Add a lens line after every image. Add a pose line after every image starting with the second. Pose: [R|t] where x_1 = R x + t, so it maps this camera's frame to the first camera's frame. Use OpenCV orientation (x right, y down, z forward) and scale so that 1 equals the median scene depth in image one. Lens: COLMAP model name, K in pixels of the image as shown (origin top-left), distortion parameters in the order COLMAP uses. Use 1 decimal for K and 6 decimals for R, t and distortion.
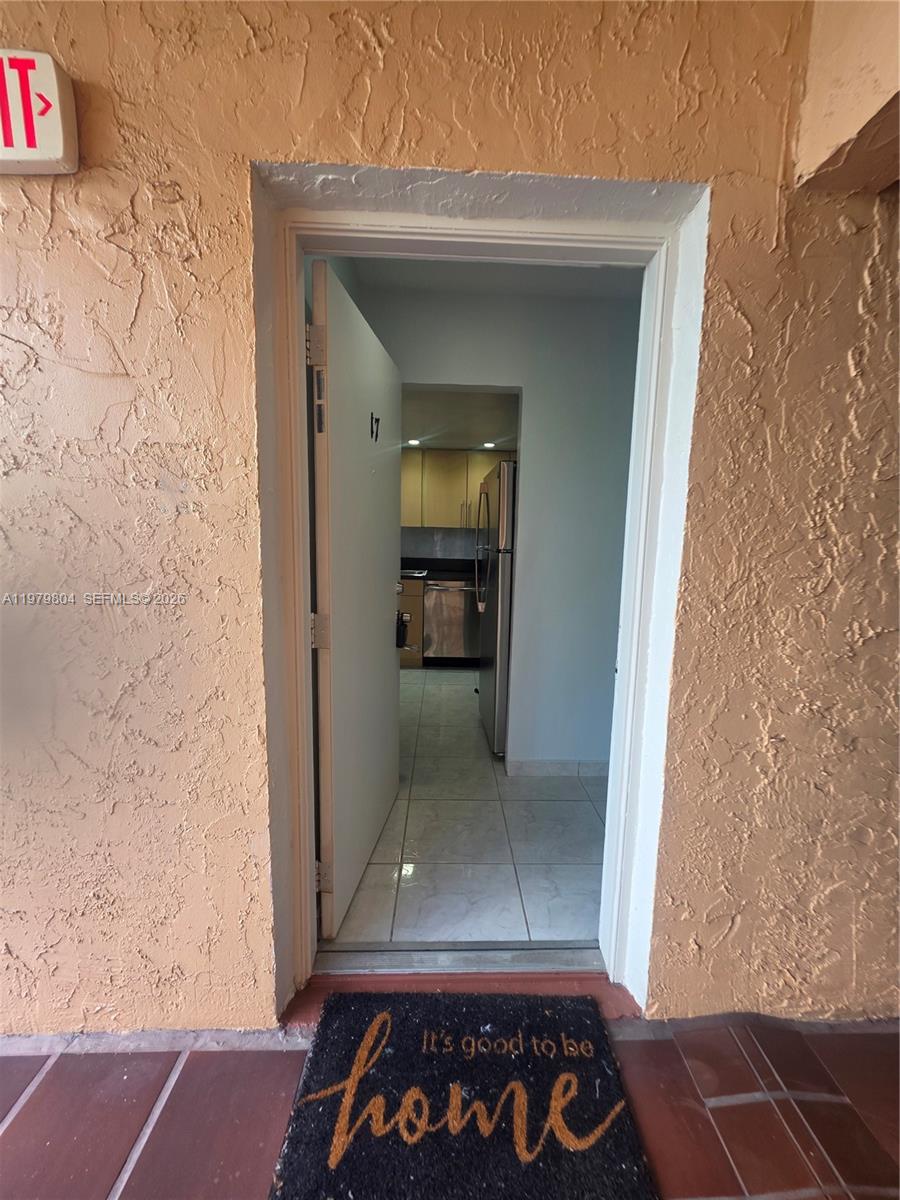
lens RADIAL K [[477.9, 0, 456.2], [0, 477.9, 599.6], [0, 0, 1]] dist [0.000354, -0.000325]
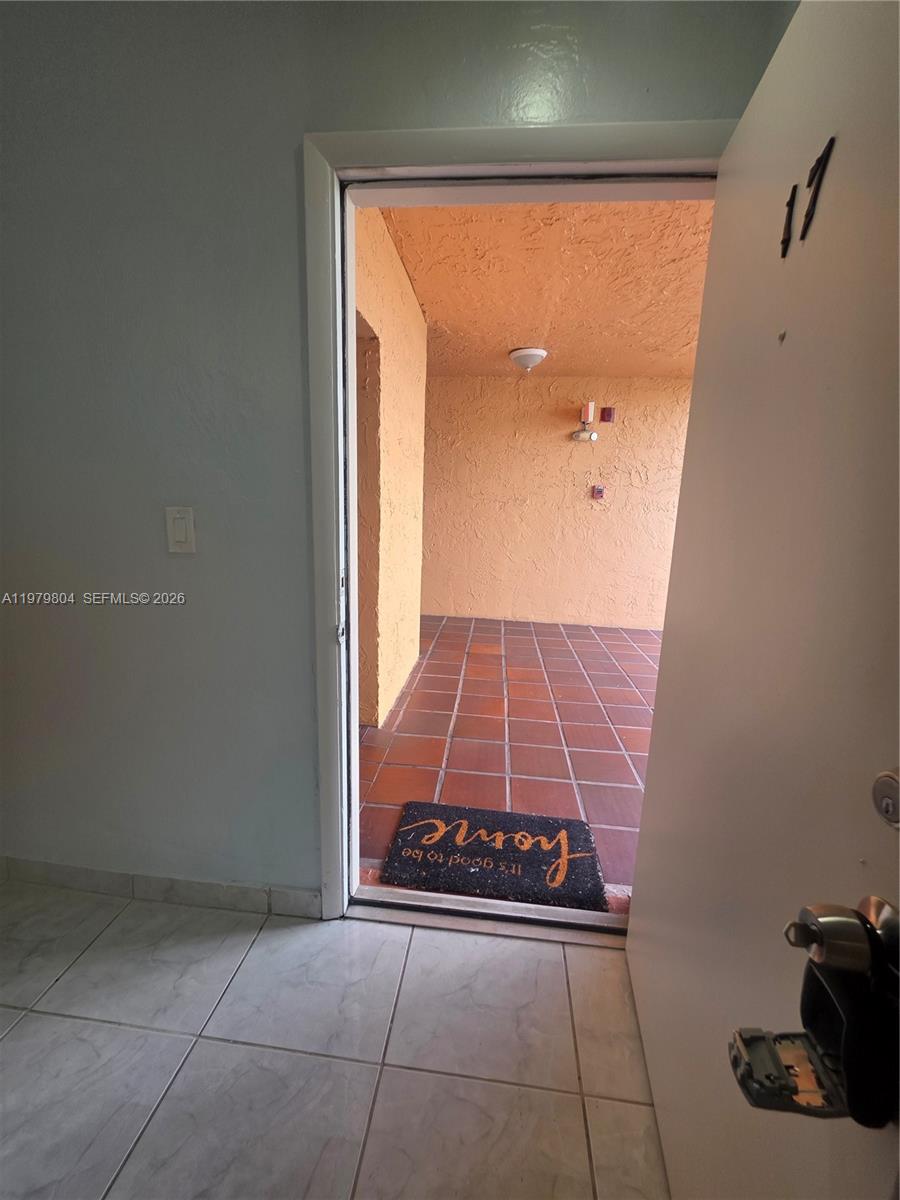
lens RADIAL K [[477.9, 0, 456.2], [0, 477.9, 599.6], [0, 0, 1]] dist [0.000354, -0.000325]
pose [[-0.989989, -0.078632, 0.117213, 0.016813], [-0.036589, 0.945028, 0.324937, -0.282390], [-0.136320, 0.317395, -0.938444, 2.299280]]
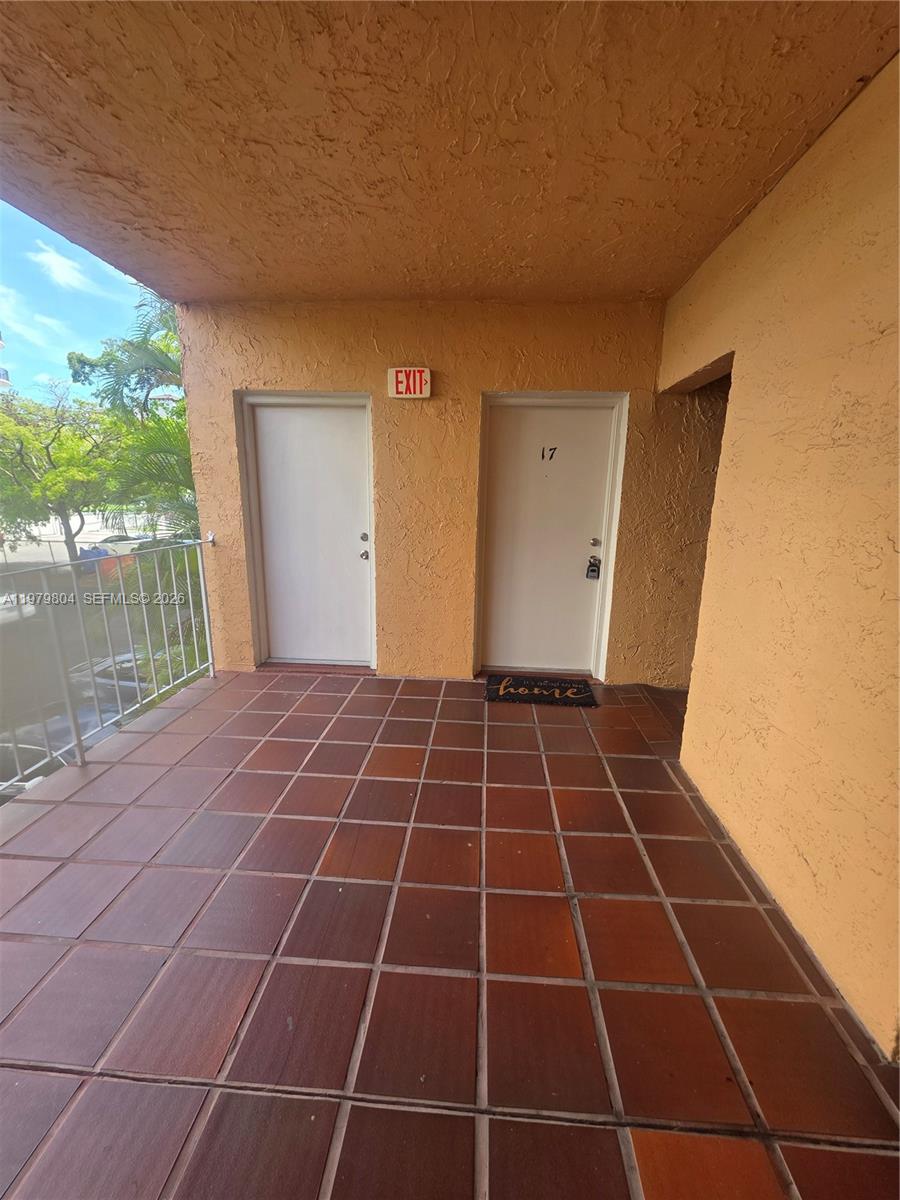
lens RADIAL K [[477.9, 0, 456.2], [0, 477.9, 599.6], [0, 0, 1]] dist [0.000354, -0.000325]
pose [[0.994545, 0.020847, -0.102203, -0.214813], [-0.011435, 0.995709, 0.091835, 0.173025], [0.103679, -0.090165, 0.990515, -2.103979]]
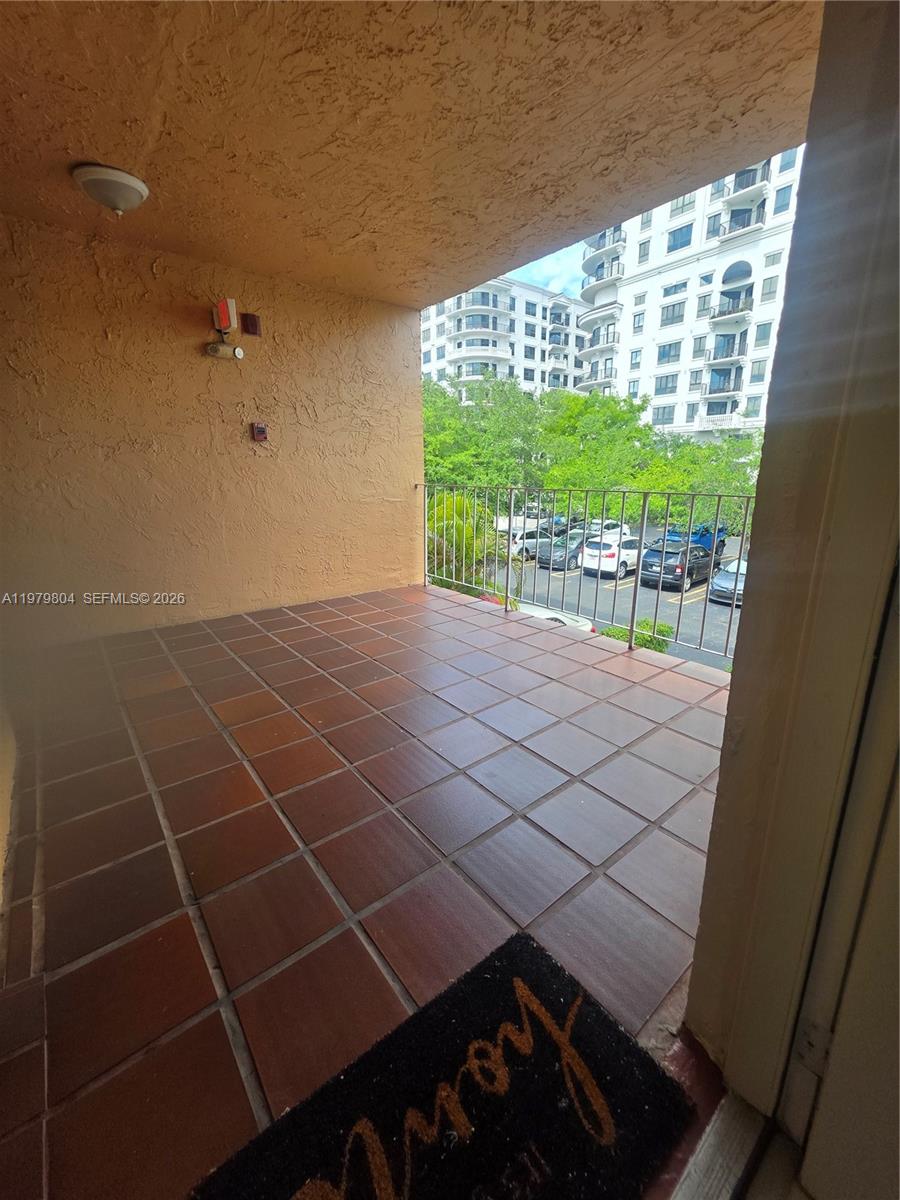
lens RADIAL K [[483.6, 0, 465.7], [0, 483.6, 595.8], [0, 0, 1]] dist [-0.000186, 0.000401]
pose [[-0.792505, 0.137980, -0.594051, 0.344067], [-0.092203, 0.935766, 0.340355, -0.035381], [0.602855, 0.324506, -0.728877, 1.304777]]
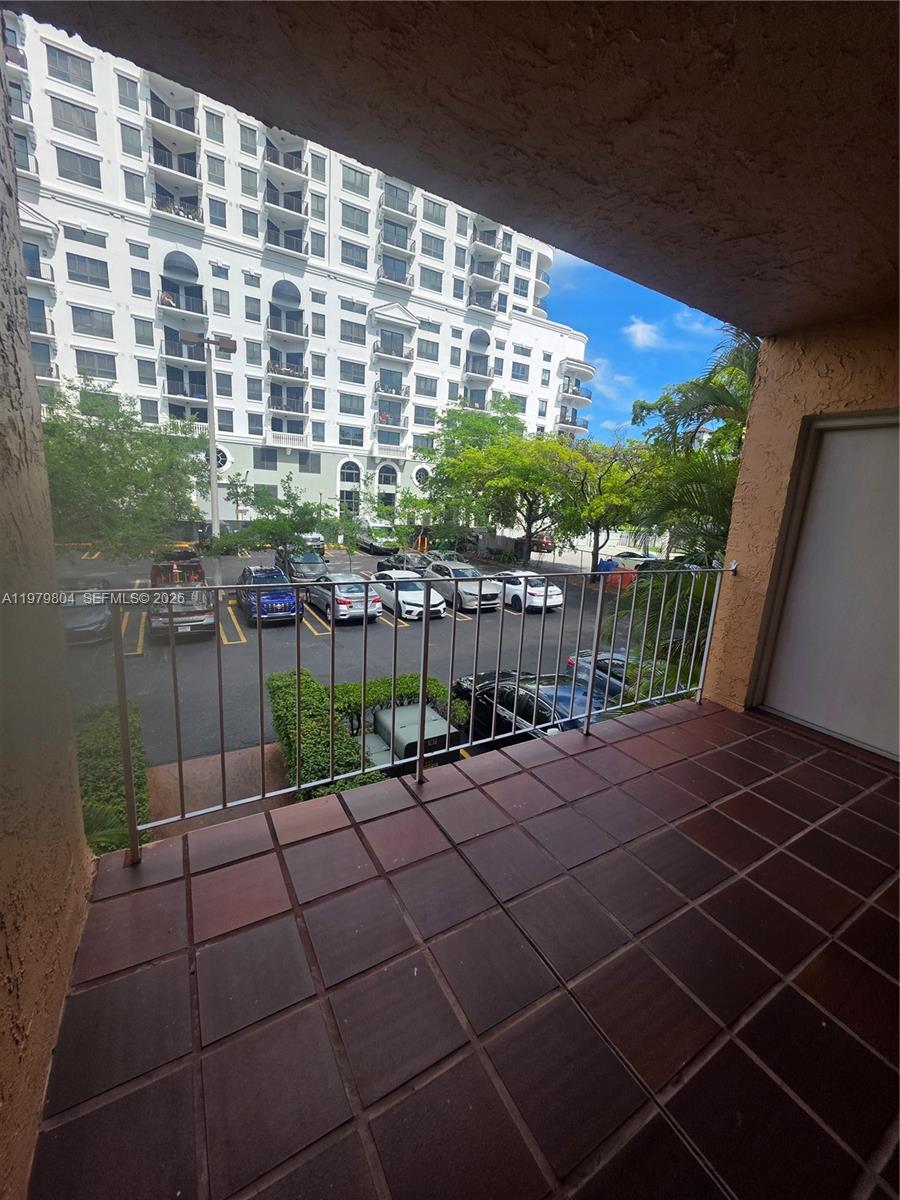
lens RADIAL K [[476.1, 0, 453.0], [0, 476.1, 594.4], [0, 0, 1]] dist [0.002423, 0.000381]
pose [[0.484680, 0.188271, -0.854189, -0.353397], [-0.170482, 0.978165, 0.118863, 0.193125], [0.857917, 0.088014, 0.506194, -2.236793]]
